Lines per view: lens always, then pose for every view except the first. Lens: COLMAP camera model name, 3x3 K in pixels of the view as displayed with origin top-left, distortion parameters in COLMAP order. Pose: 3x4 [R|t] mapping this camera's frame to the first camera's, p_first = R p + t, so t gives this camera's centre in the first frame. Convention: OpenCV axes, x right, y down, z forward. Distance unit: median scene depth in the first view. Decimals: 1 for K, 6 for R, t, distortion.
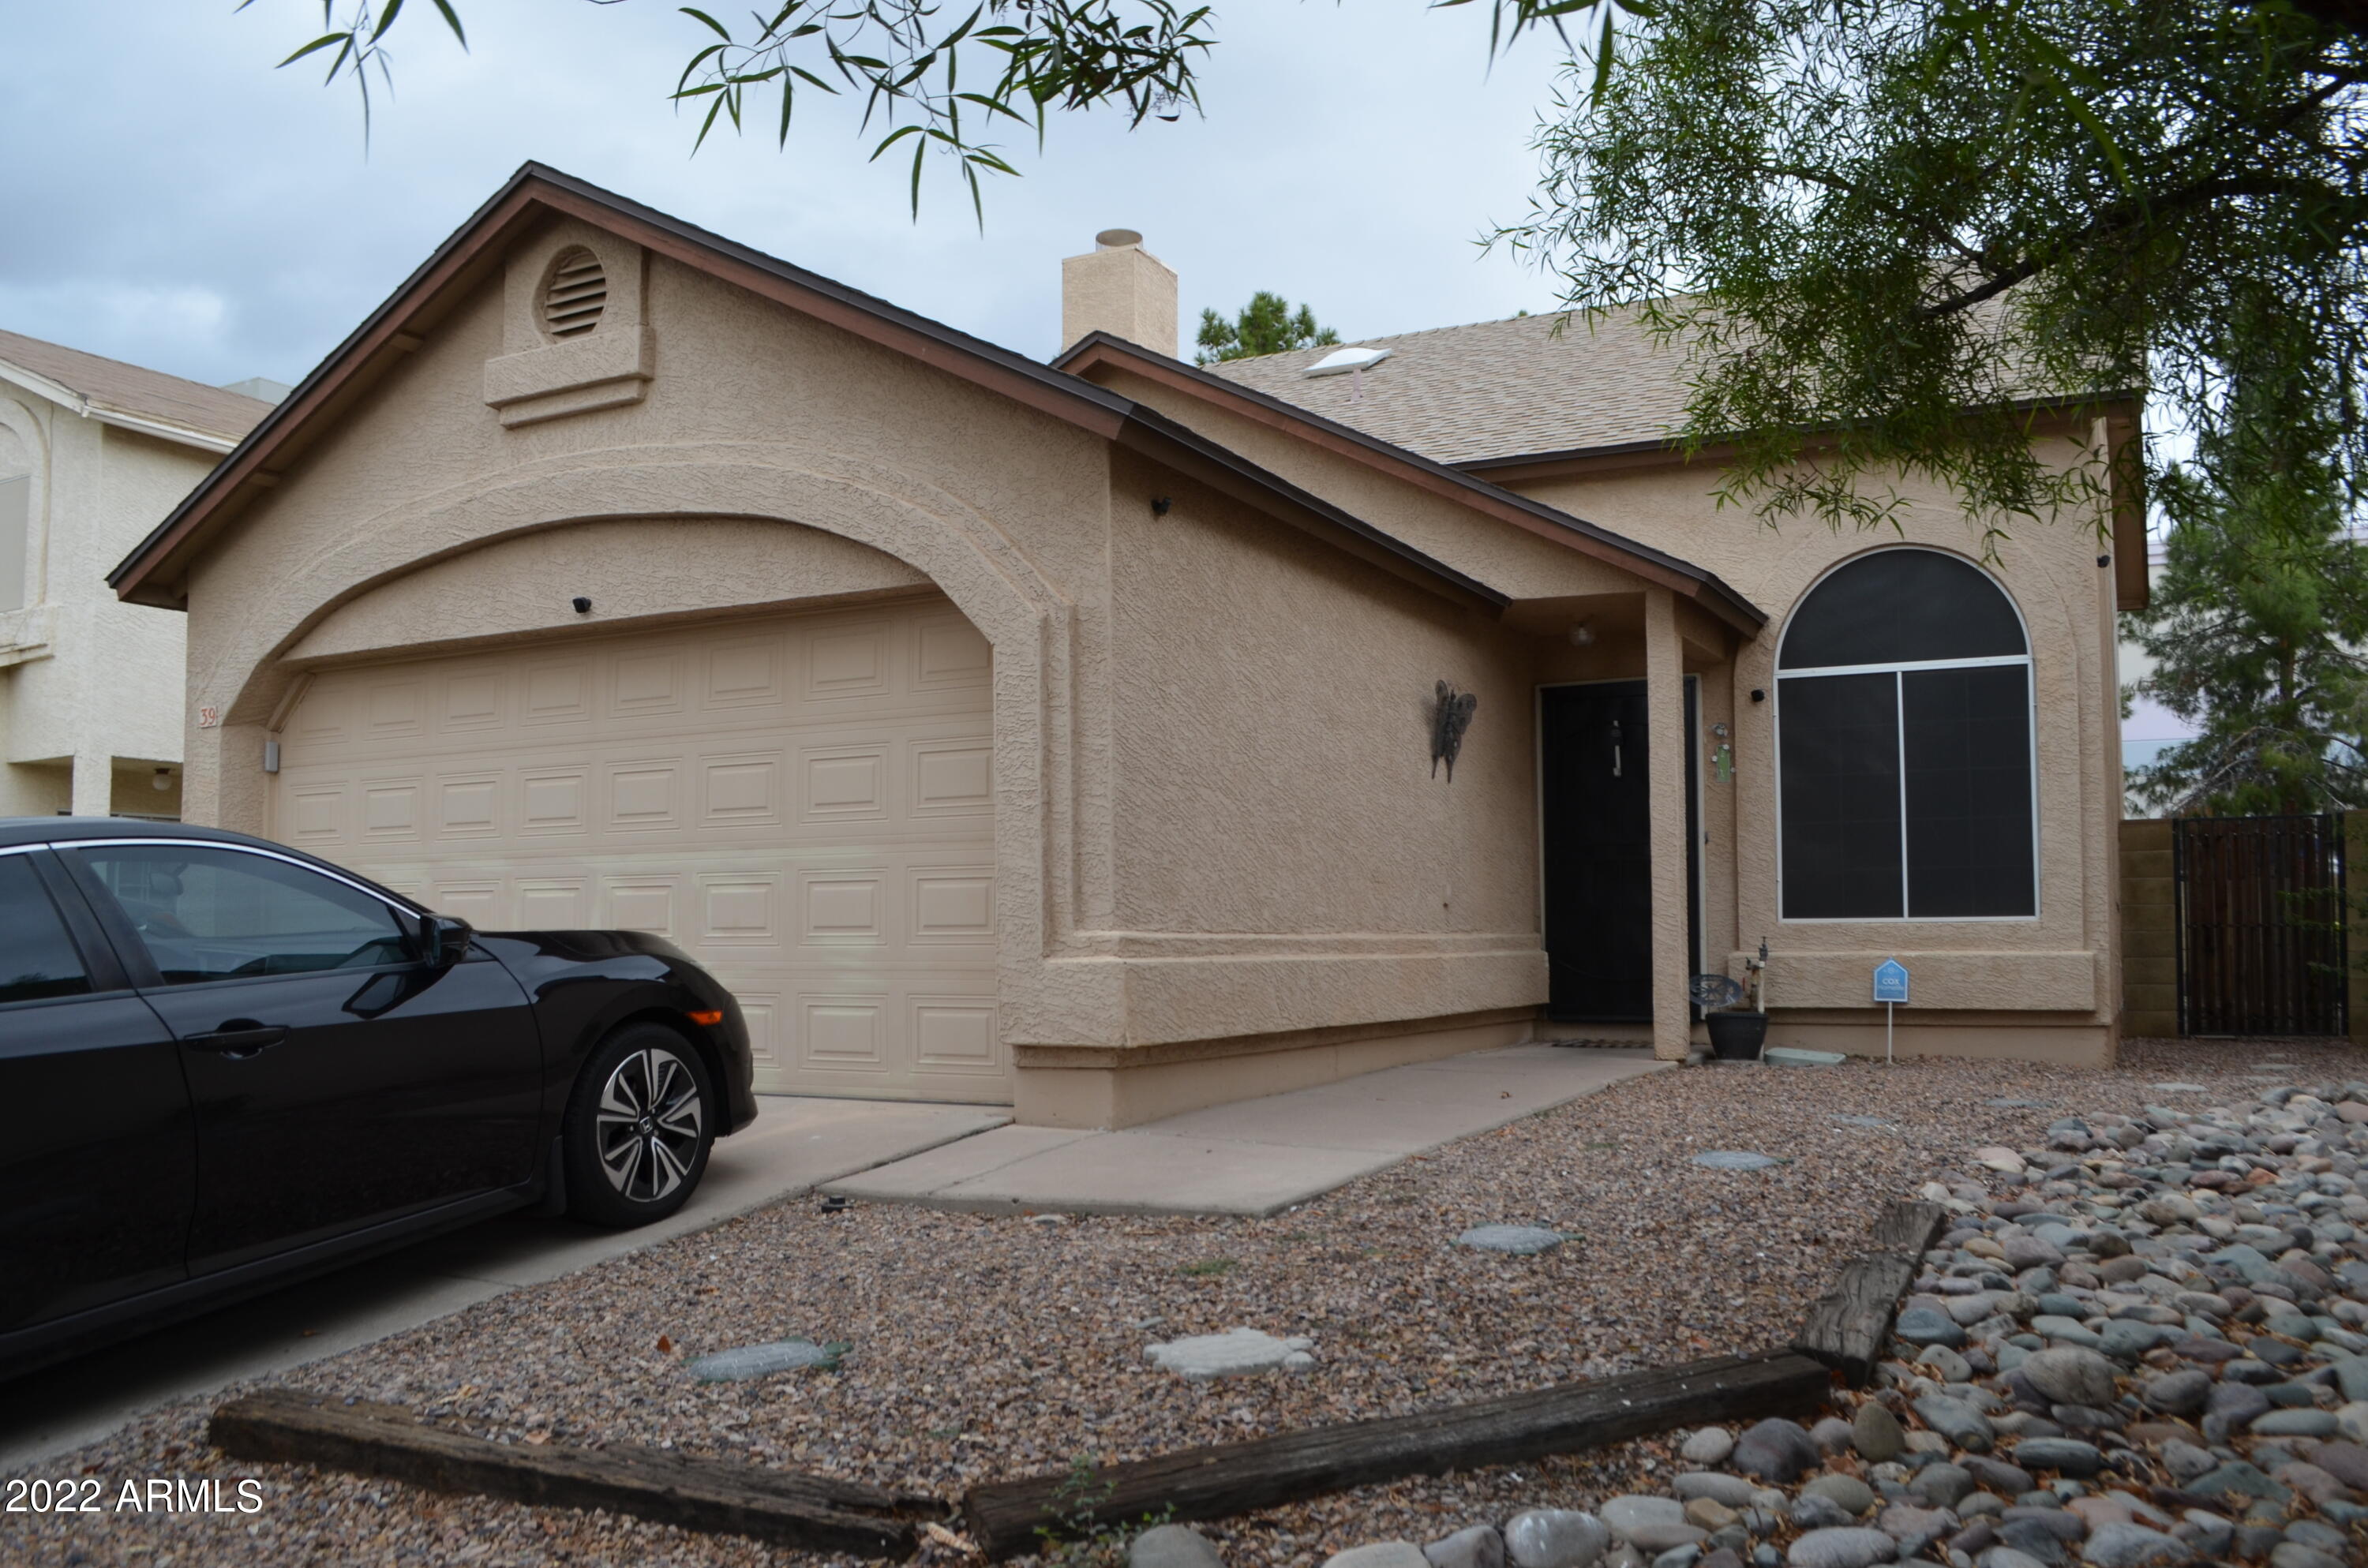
lens RADIAL K [[1847.2, 0, 1203.7], [0, 1847.2, 828.0], [0, 0, 1]] dist [-0.072767, -0.000628]
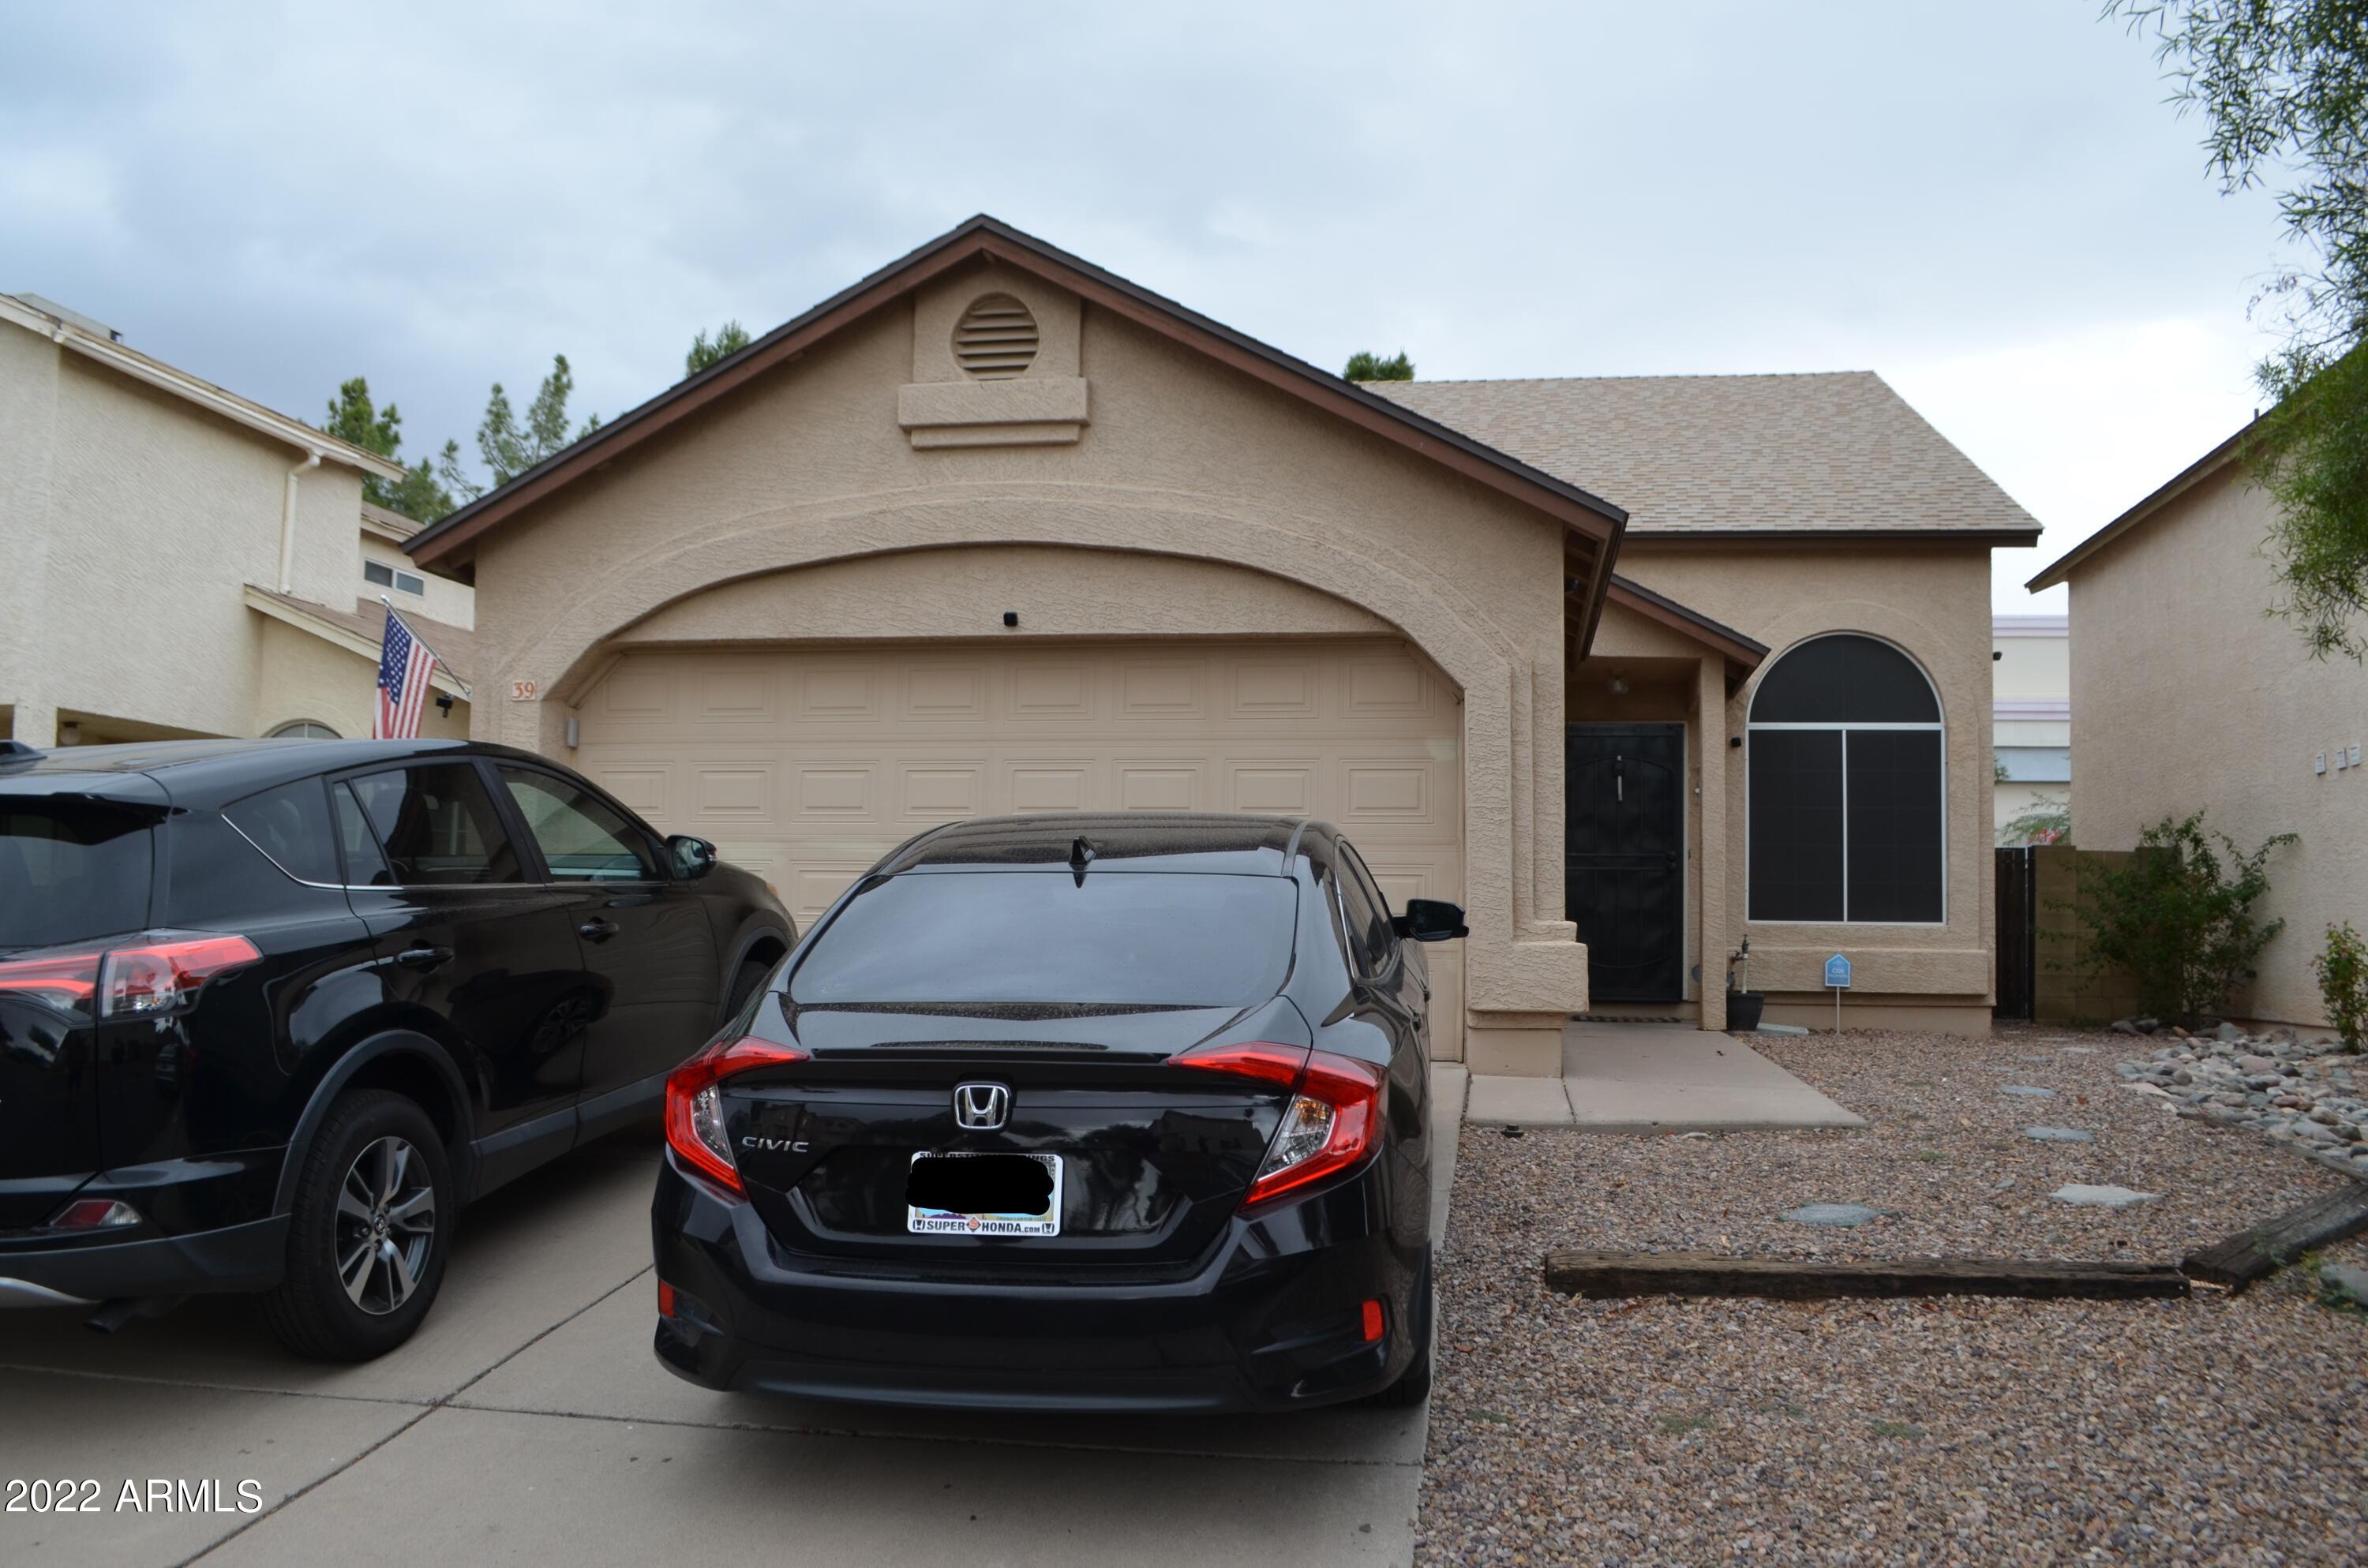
lens RADIAL K [[1847.2, 0, 1203.7], [0, 1847.2, 828.0], [0, 0, 1]] dist [-0.072767, -0.000628]
pose [[0.950207, 0.036376, 0.309490, -0.562994], [-0.037927, 0.999280, -0.001007, 0.002064], [-0.309304, -0.010781, 0.950902, -0.106260]]
